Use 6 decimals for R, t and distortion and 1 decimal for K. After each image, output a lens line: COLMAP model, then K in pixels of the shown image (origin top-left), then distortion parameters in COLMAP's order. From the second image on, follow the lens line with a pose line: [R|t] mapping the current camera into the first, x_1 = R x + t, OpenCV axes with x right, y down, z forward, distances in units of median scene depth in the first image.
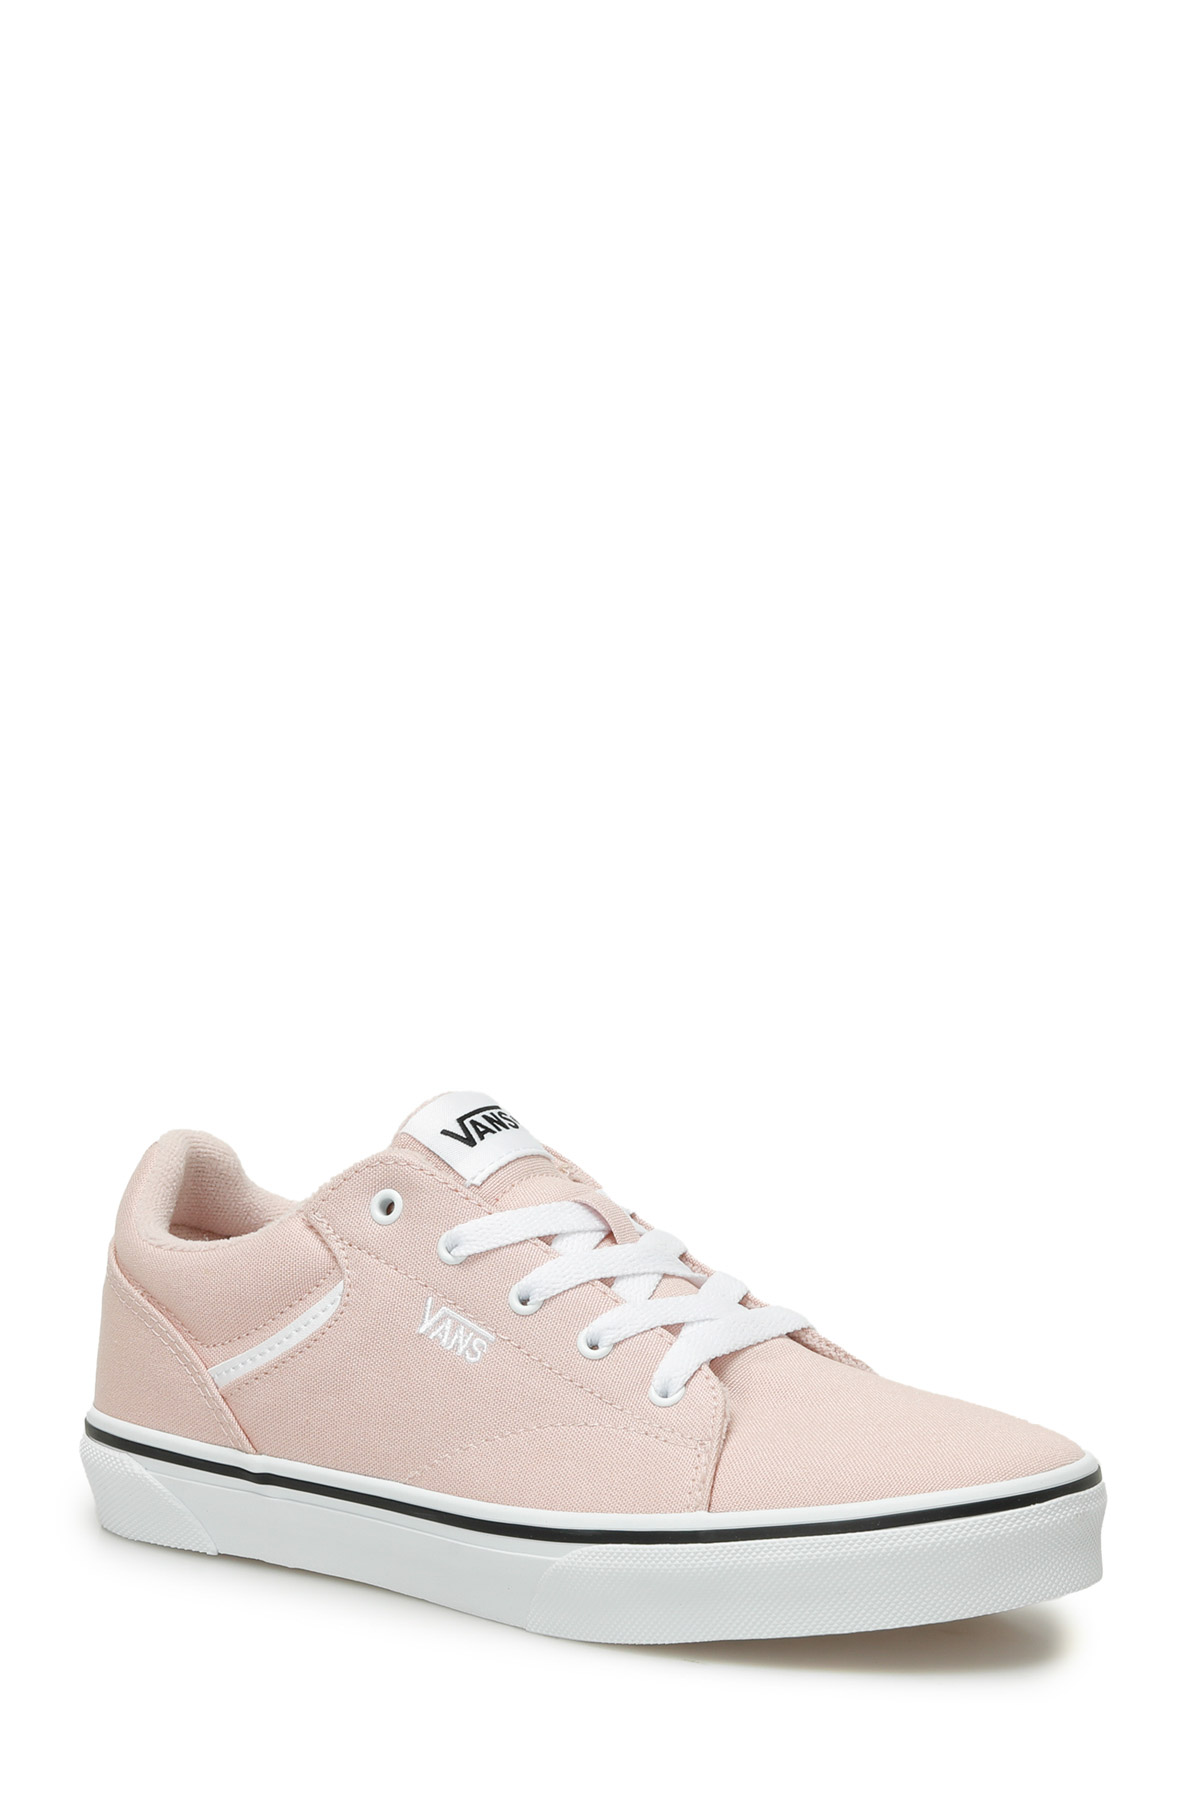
lens RADIAL K [[6707.3, 0, 600.0], [0, 6707.3, 900.0], [0, 0, 1]] dist [-6.576099, 0.005469]
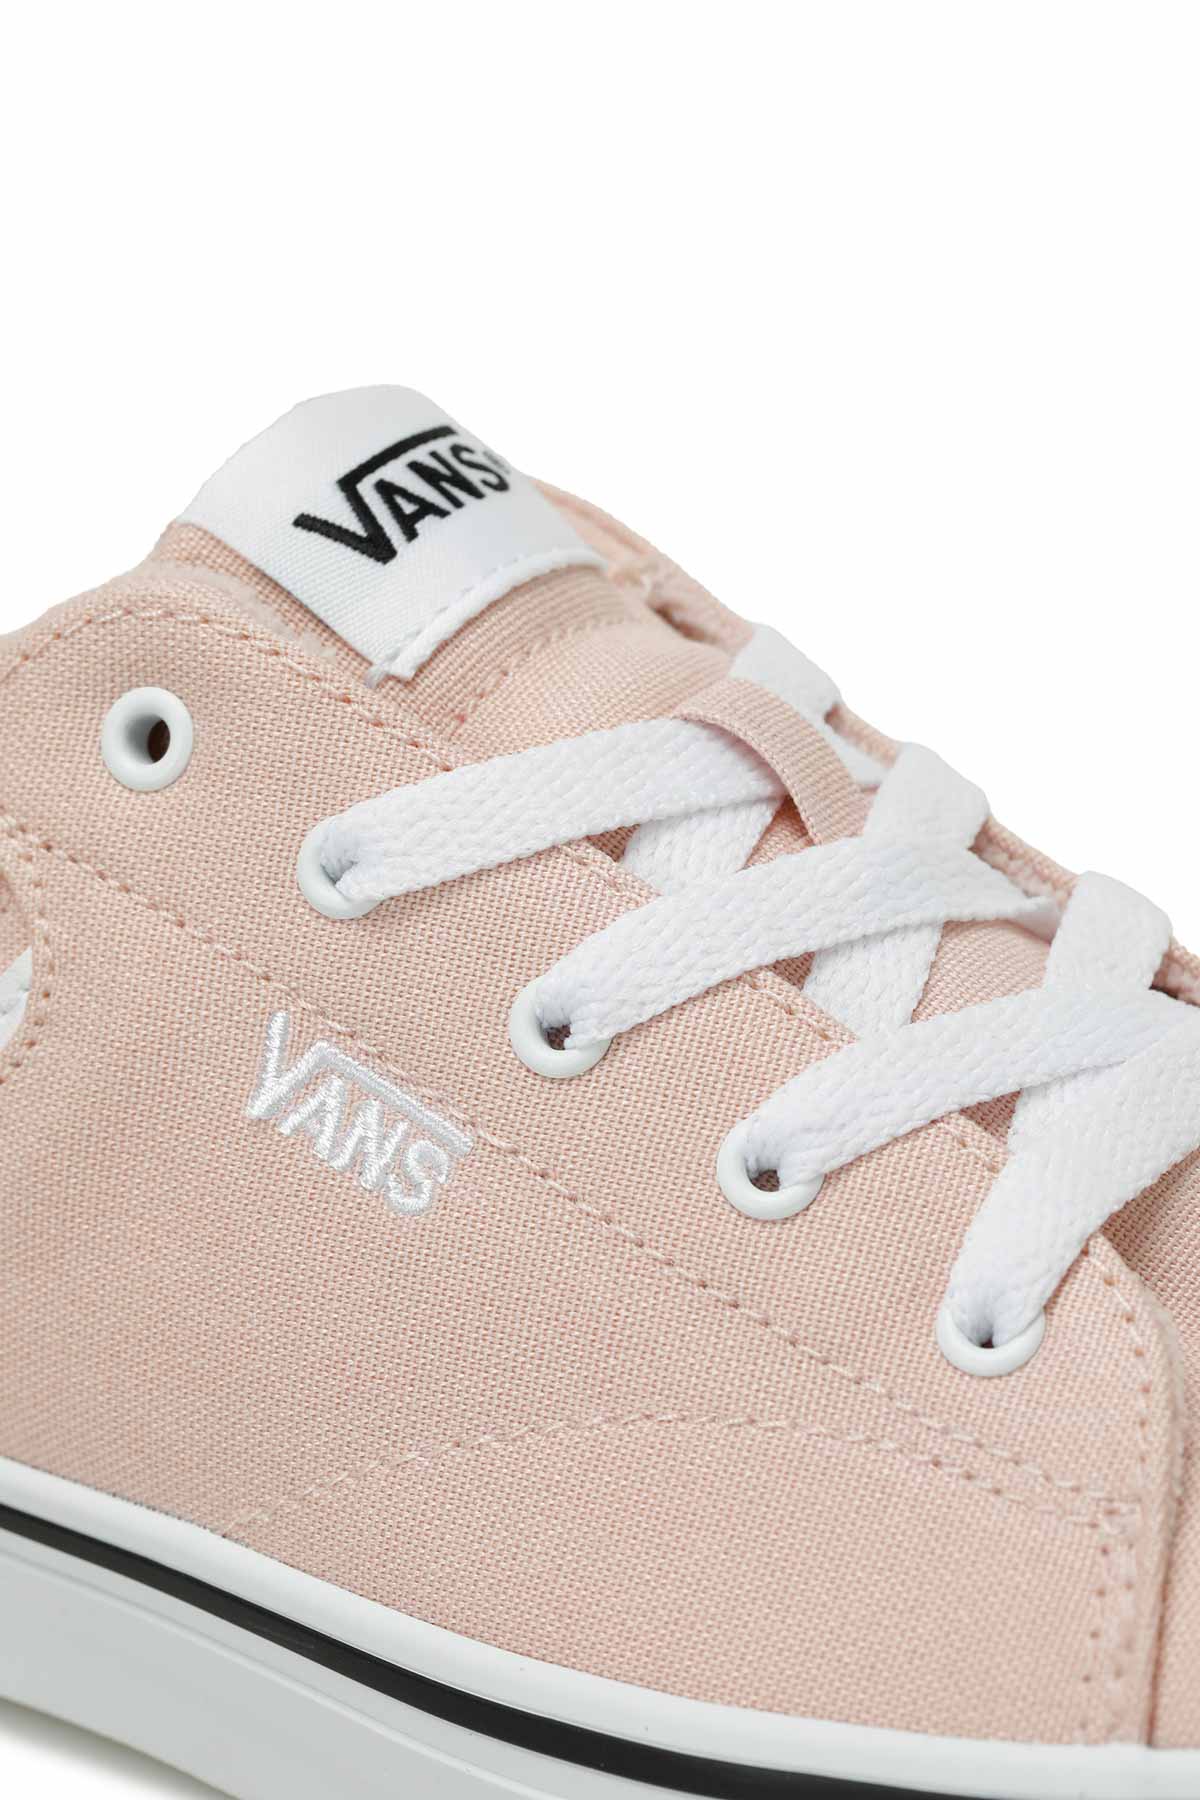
lens RADIAL K [[6643.1, 0, 600.0], [0, 6643.1, 900.0], [0, 0, 1]] dist [-0.200018, 0.653198]
pose [[0.998648, -0.043827, 0.027970, -0.018644], [0.037170, 0.977992, 0.205304, -0.017743], [-0.036352, -0.203986, 0.978299, 0.653103]]
